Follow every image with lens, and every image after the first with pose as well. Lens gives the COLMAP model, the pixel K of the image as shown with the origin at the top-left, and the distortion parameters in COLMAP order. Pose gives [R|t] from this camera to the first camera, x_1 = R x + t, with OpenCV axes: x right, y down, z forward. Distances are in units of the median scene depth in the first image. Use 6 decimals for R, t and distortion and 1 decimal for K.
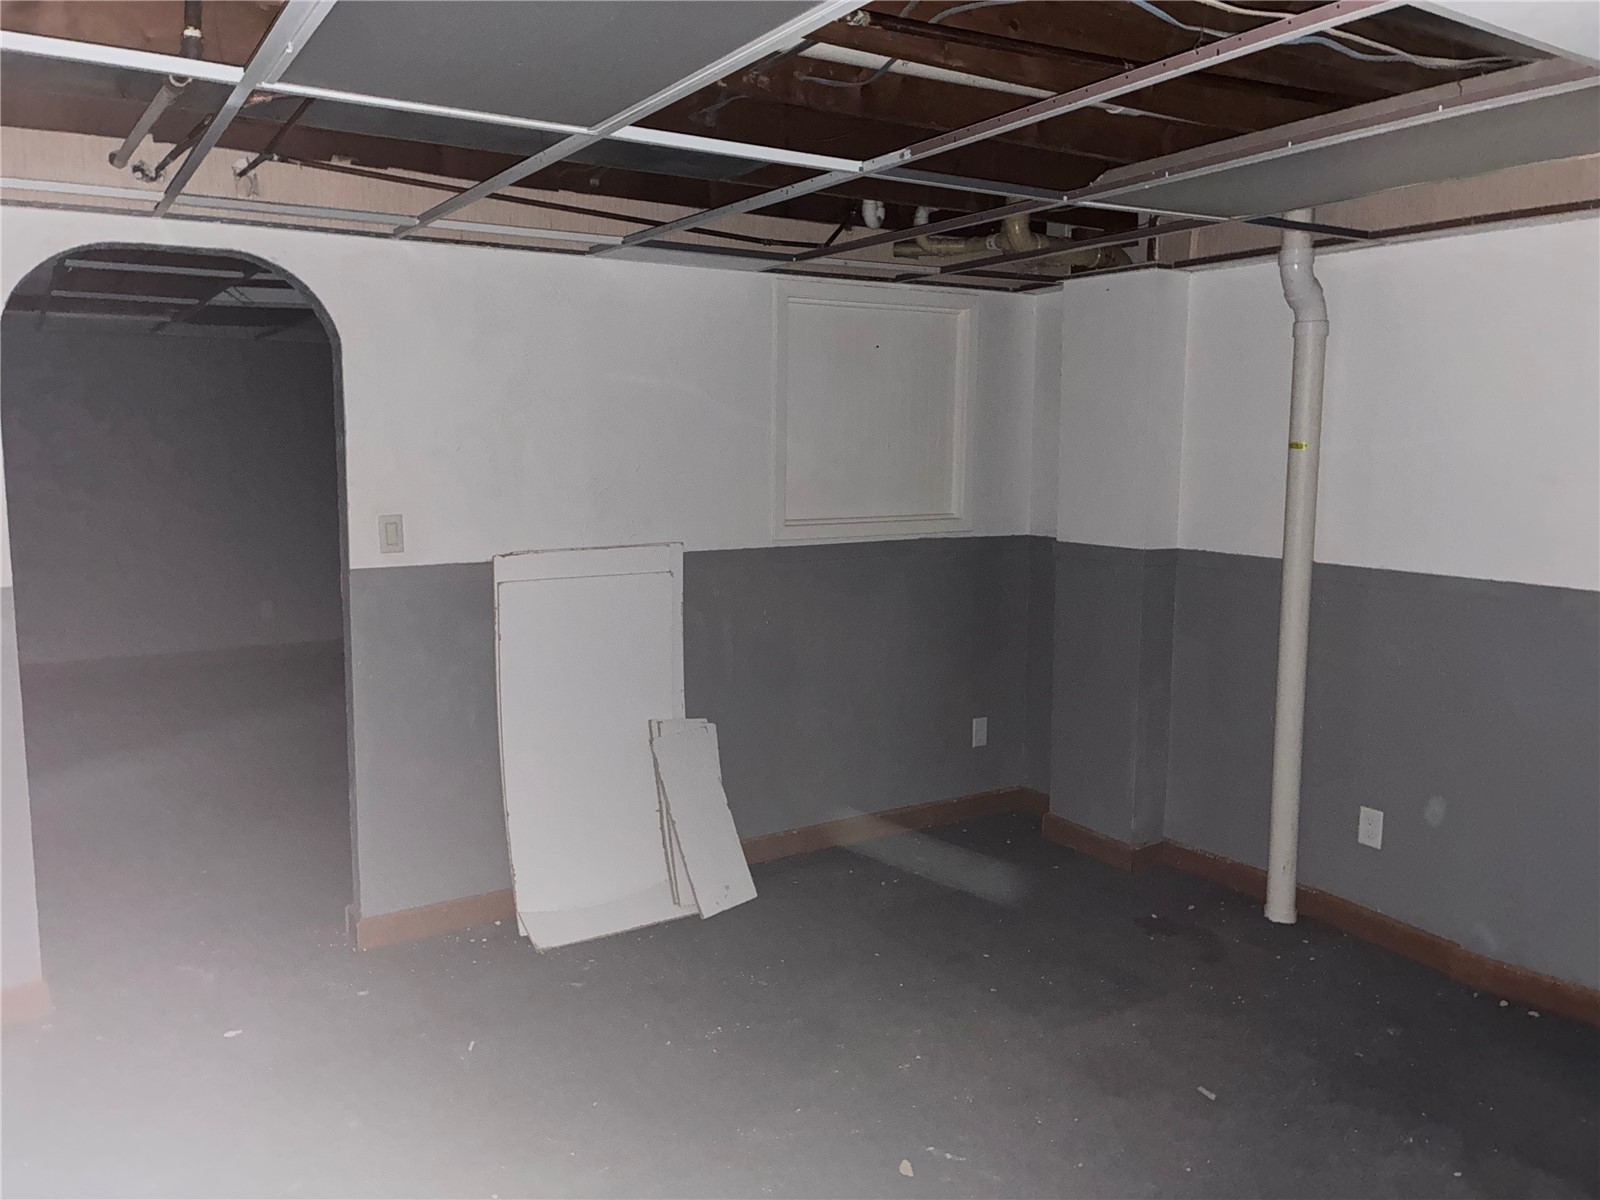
lens RADIAL K [[1211.4, 0, 805.9], [0, 1211.4, 595.5], [0, 0, 1]] dist [0.066308, -0.086315]
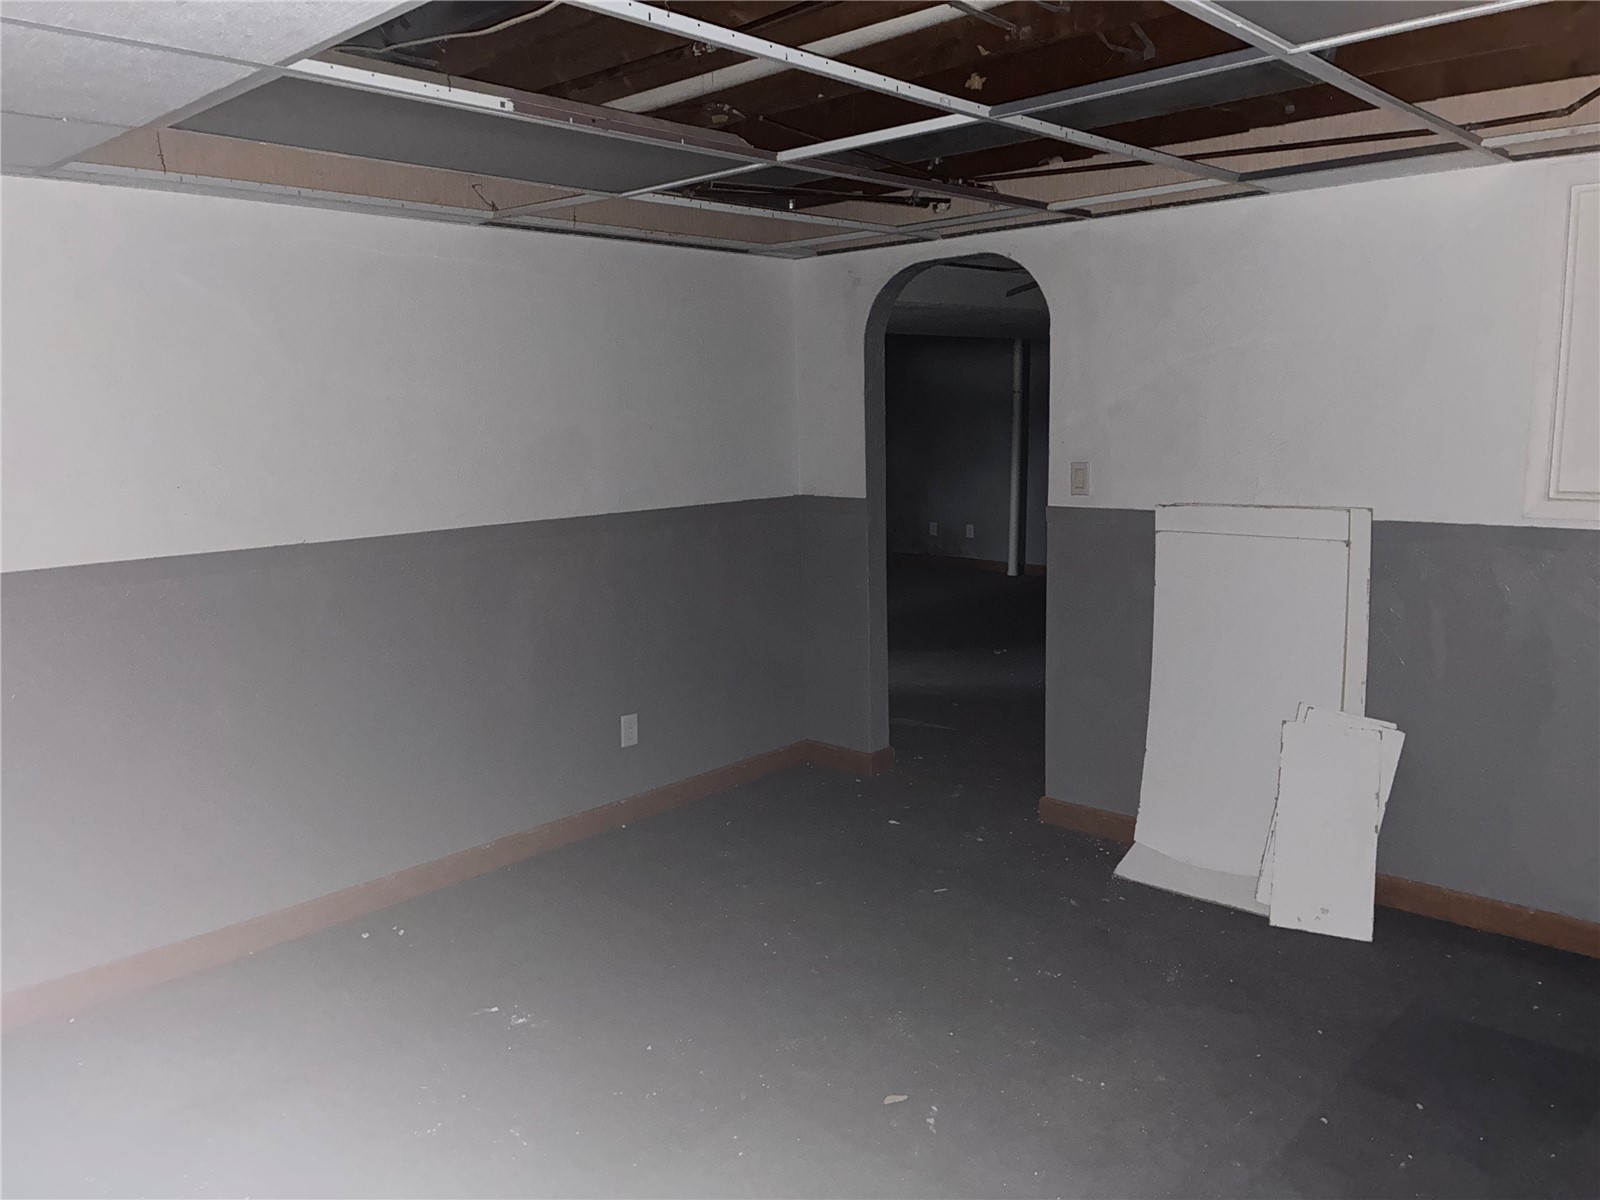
lens RADIAL K [[1211.4, 0, 805.9], [0, 1211.4, 595.5], [0, 0, 1]] dist [0.066308, -0.086315]
pose [[0.262832, 0.148025, -0.953419, 0.680569], [-0.096224, 0.987256, 0.126752, -0.059811], [0.960031, 0.058428, 0.273726, 0.425582]]
